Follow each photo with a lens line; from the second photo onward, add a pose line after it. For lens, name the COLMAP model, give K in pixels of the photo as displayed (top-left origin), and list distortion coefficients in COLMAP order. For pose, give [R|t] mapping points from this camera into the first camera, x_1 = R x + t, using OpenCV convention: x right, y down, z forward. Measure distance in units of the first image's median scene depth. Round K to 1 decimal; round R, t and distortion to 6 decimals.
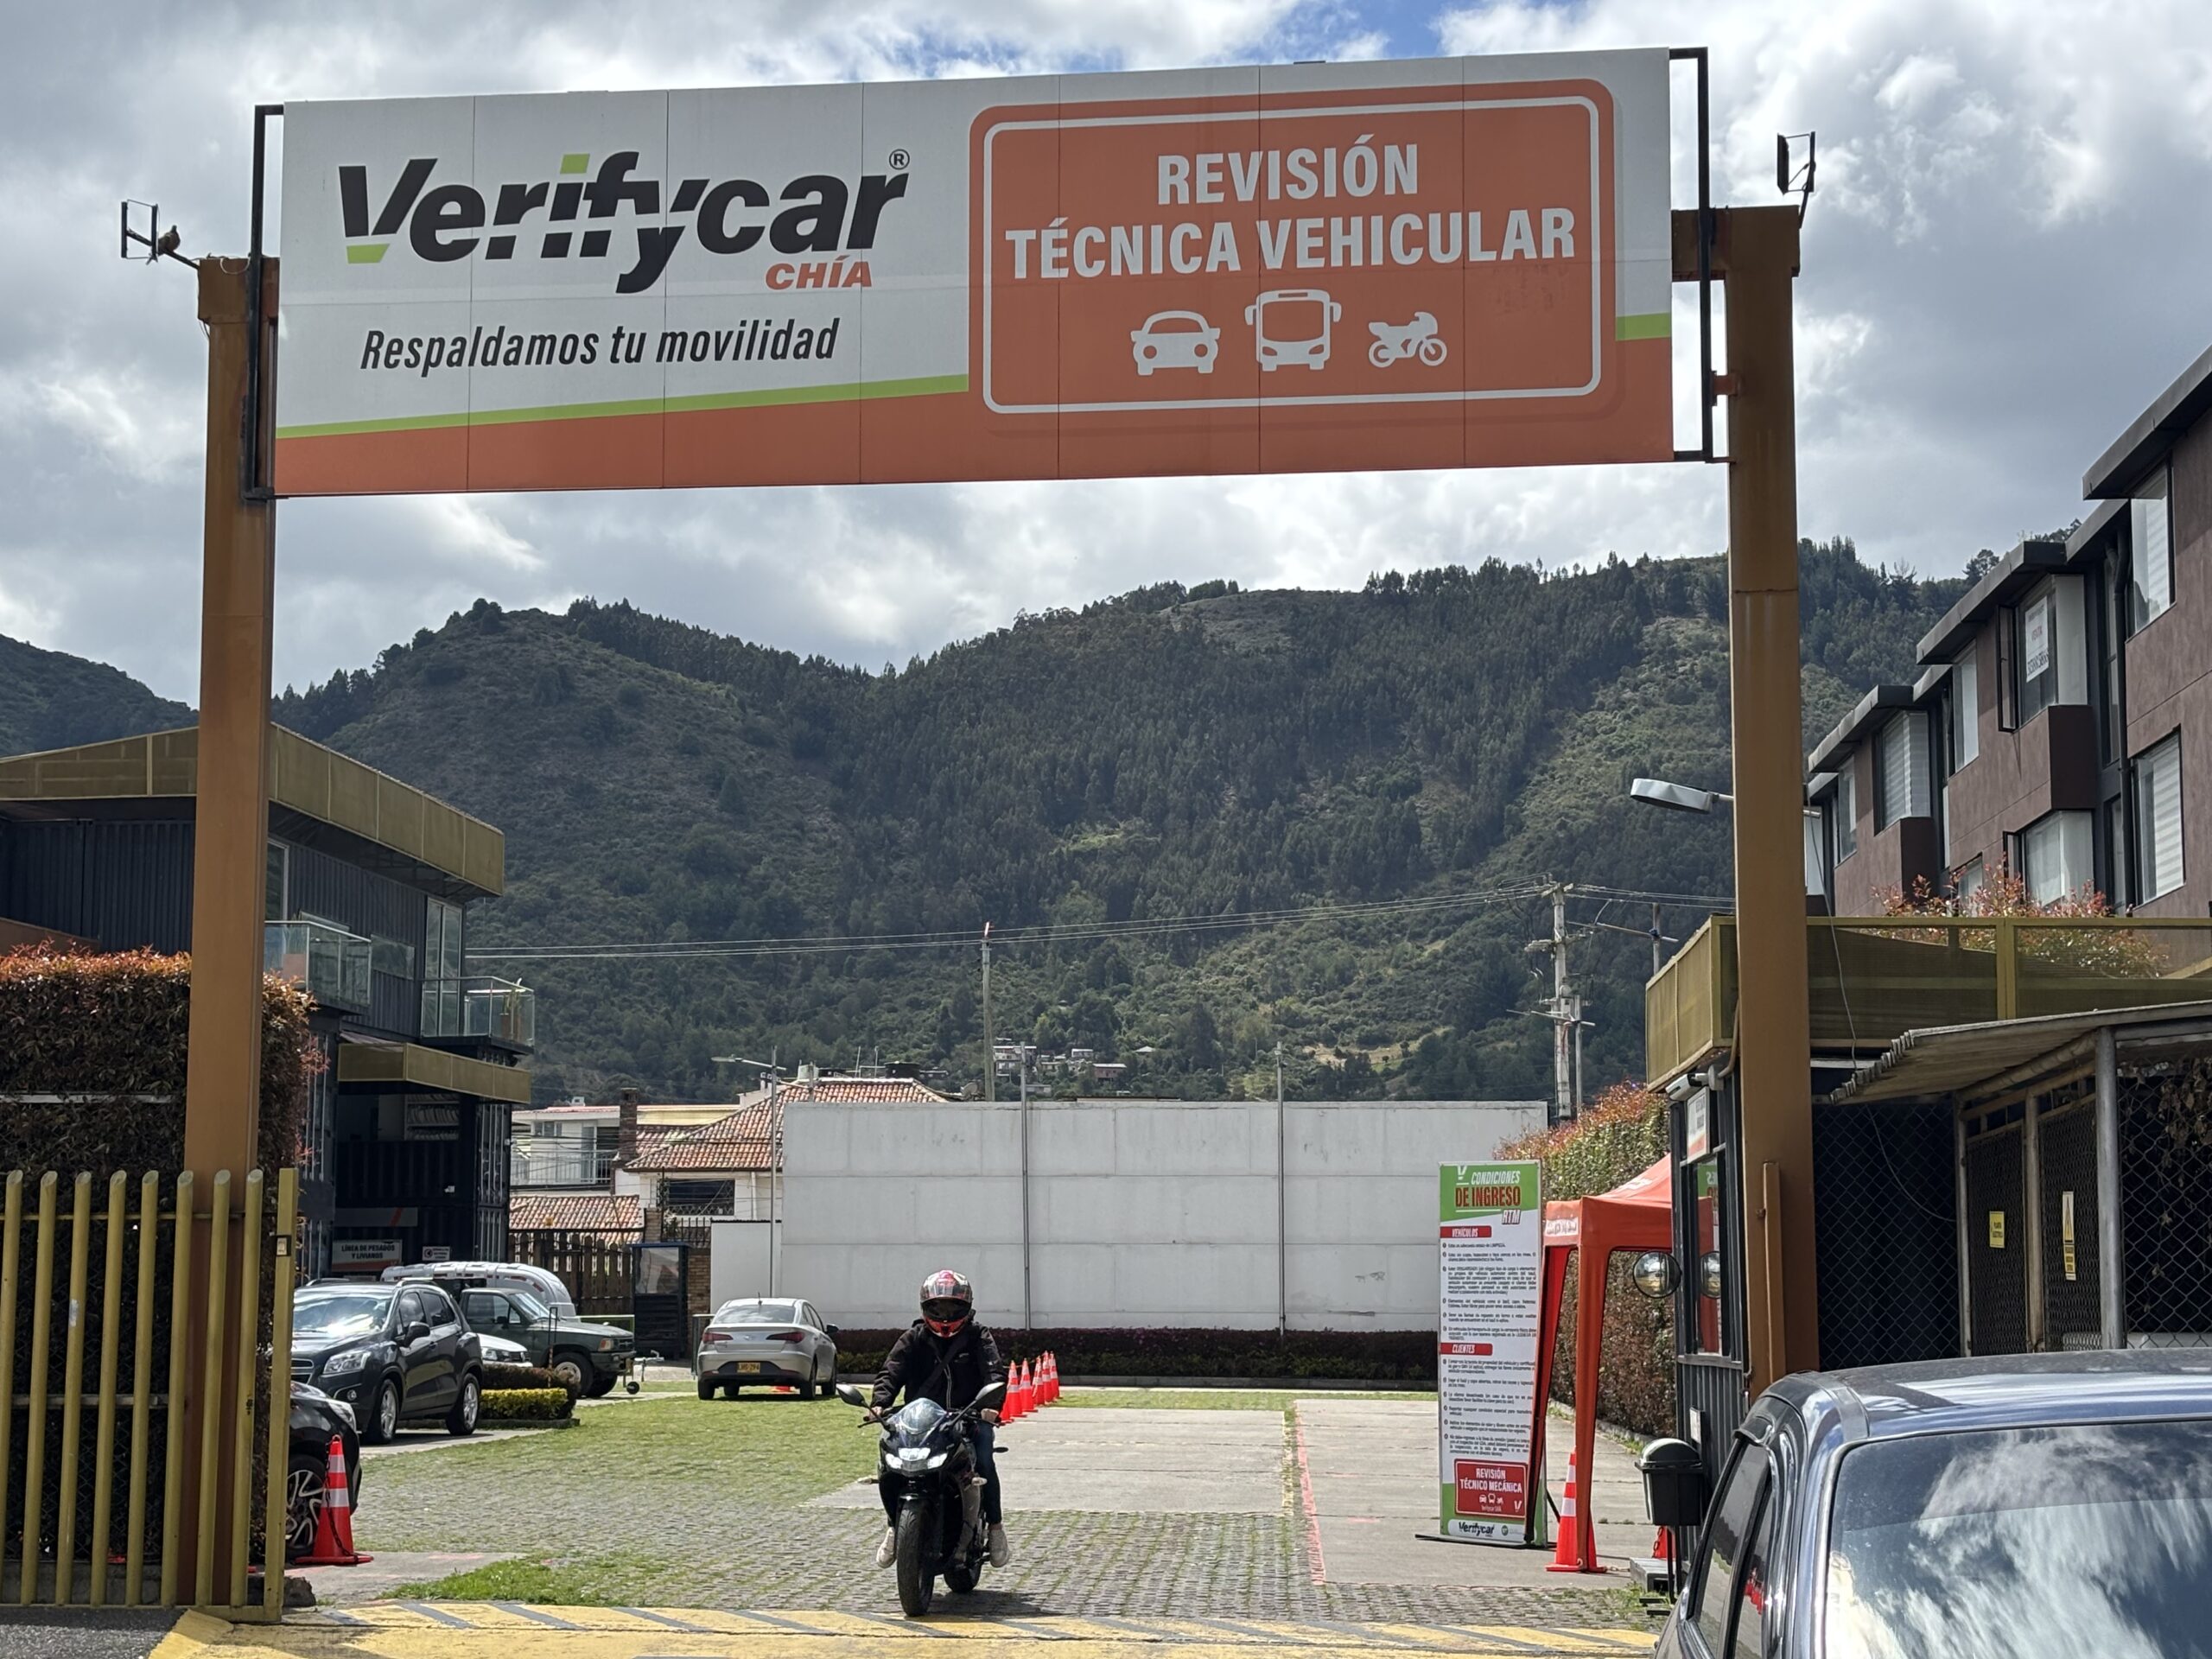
lens RADIAL K [[3607.4, 0, 1106.8], [0, 3607.4, 830.0], [0, 0, 1]] dist [0.022515, 0.000000]
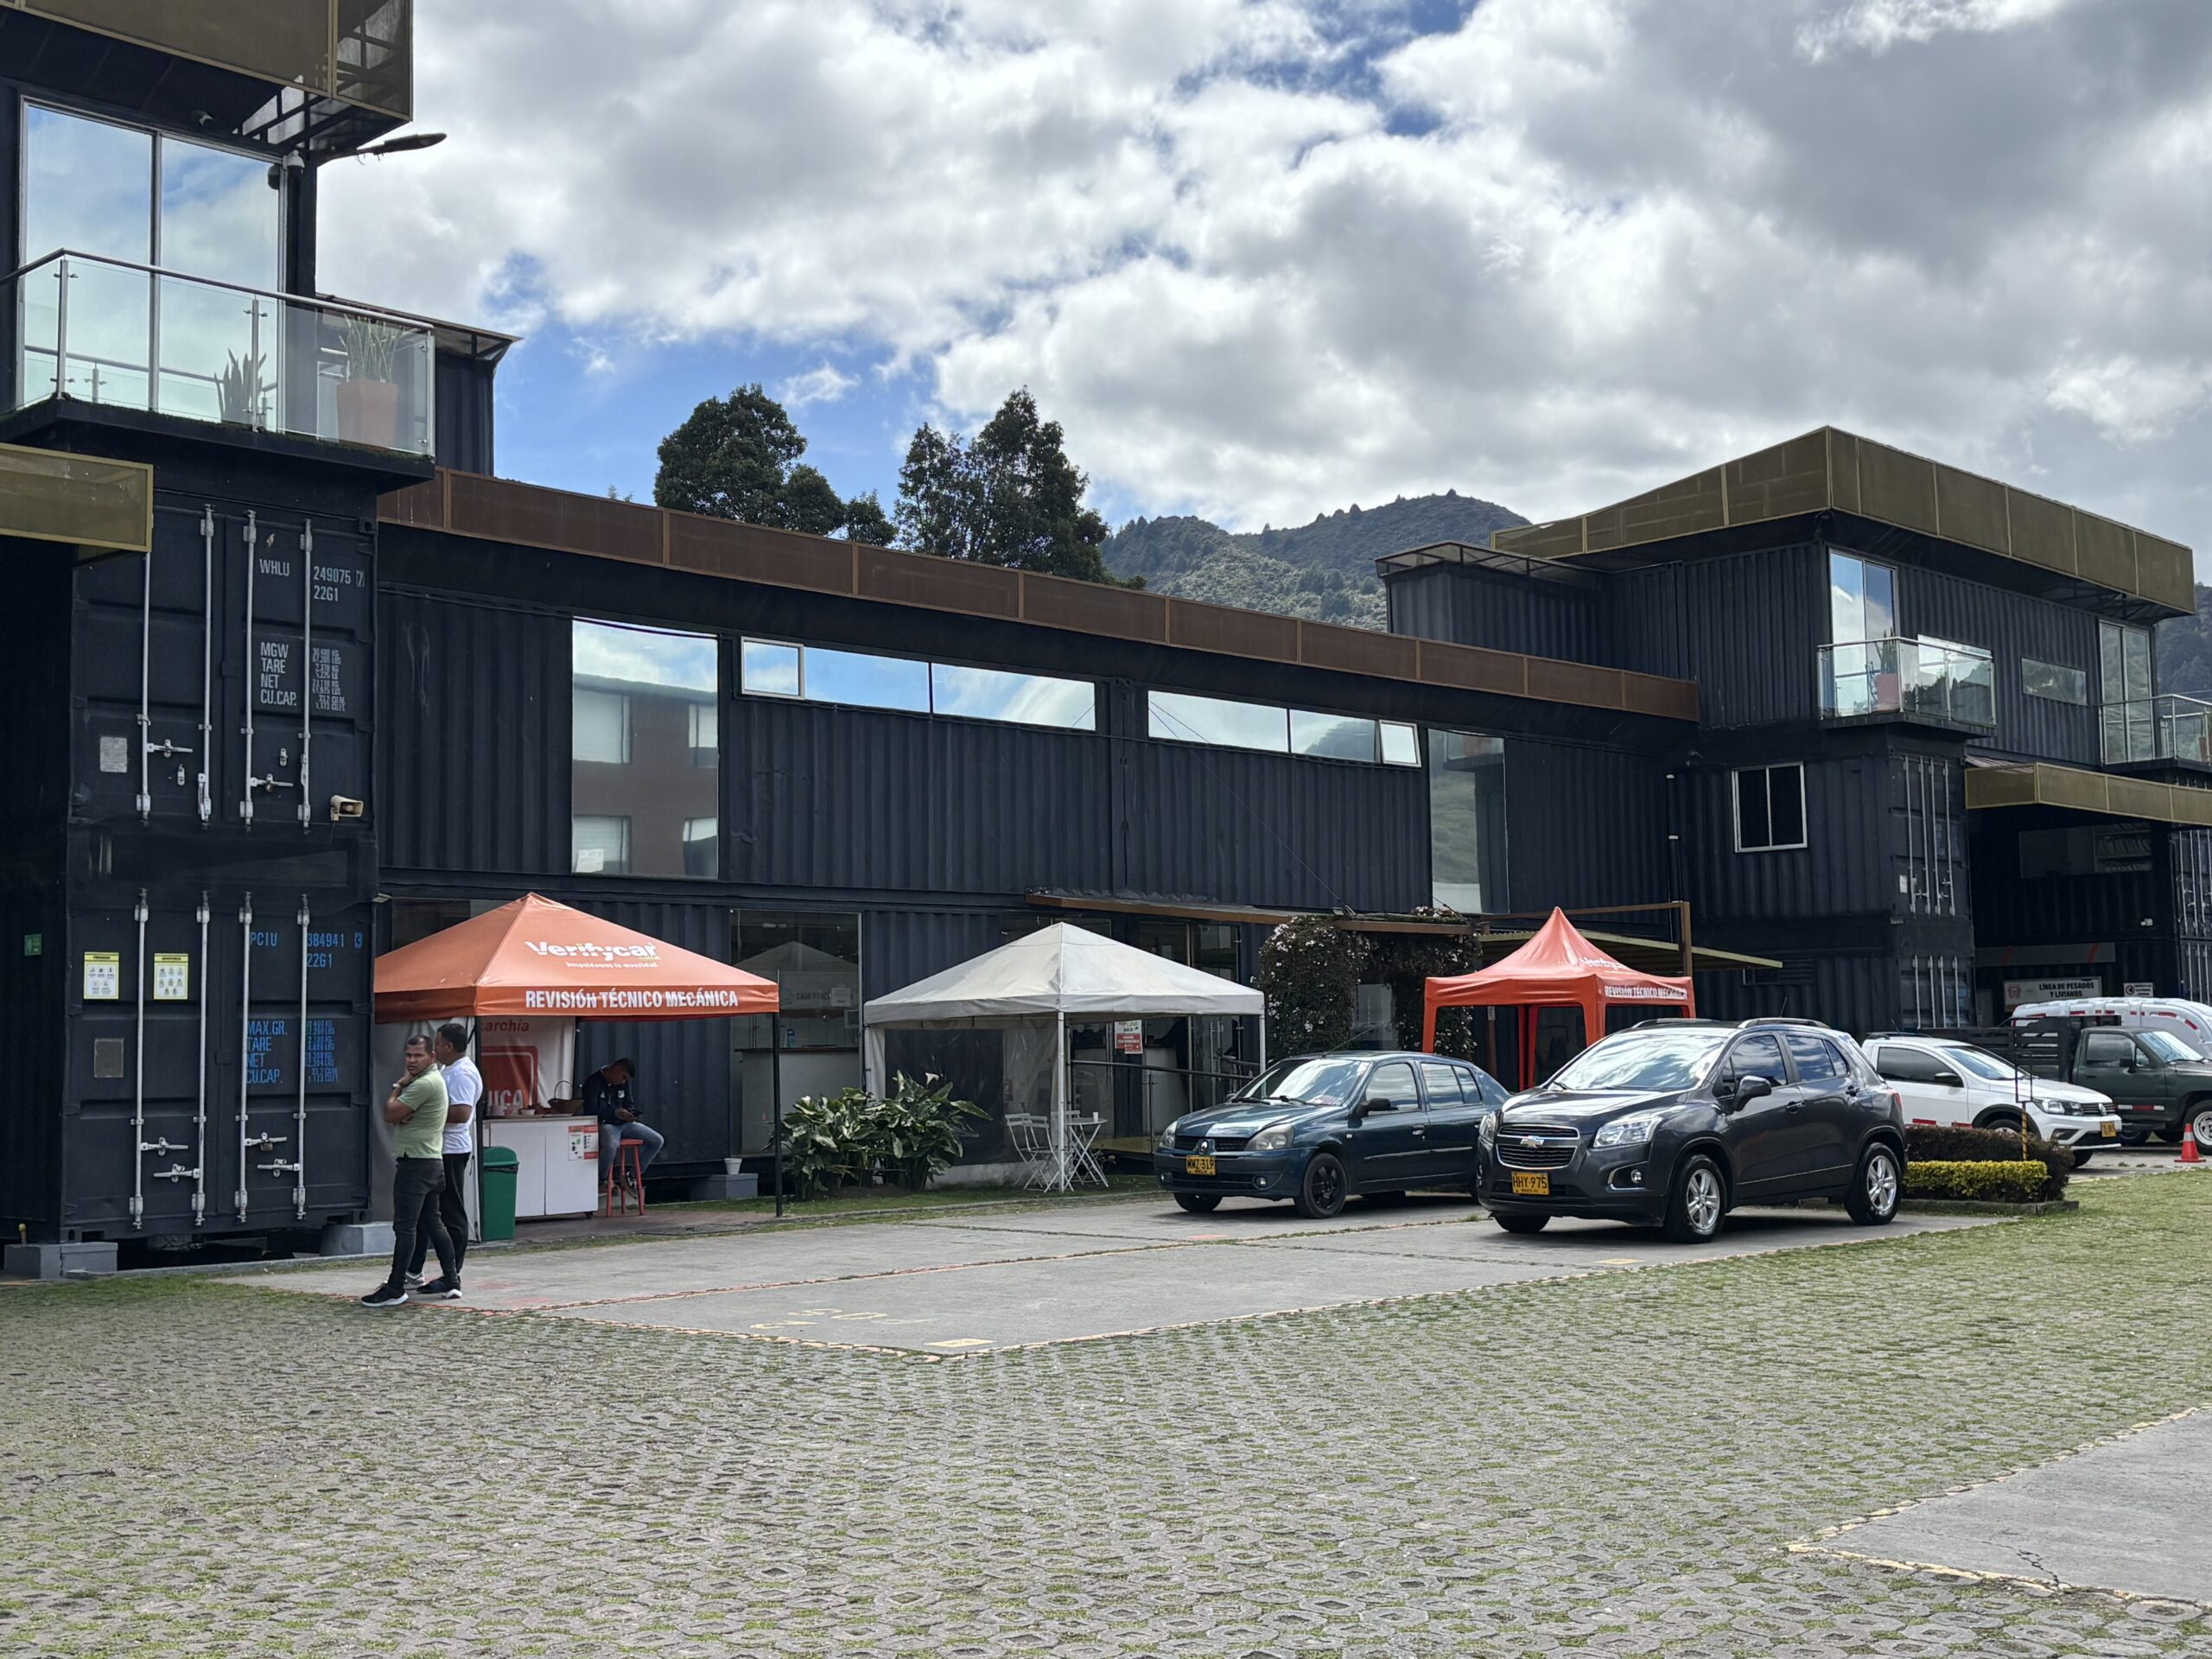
lens RADIAL K [[2535.9, 0, 1102.6], [0, 2535.9, 822.7], [0, 0, 1]] dist [0.021147, 0.000000]
pose [[0.784577, -0.064620, -0.616655, 0.018666], [0.092518, 0.995621, 0.013380, 0.044067], [0.613090, -0.067549, 0.787120, 0.345957]]
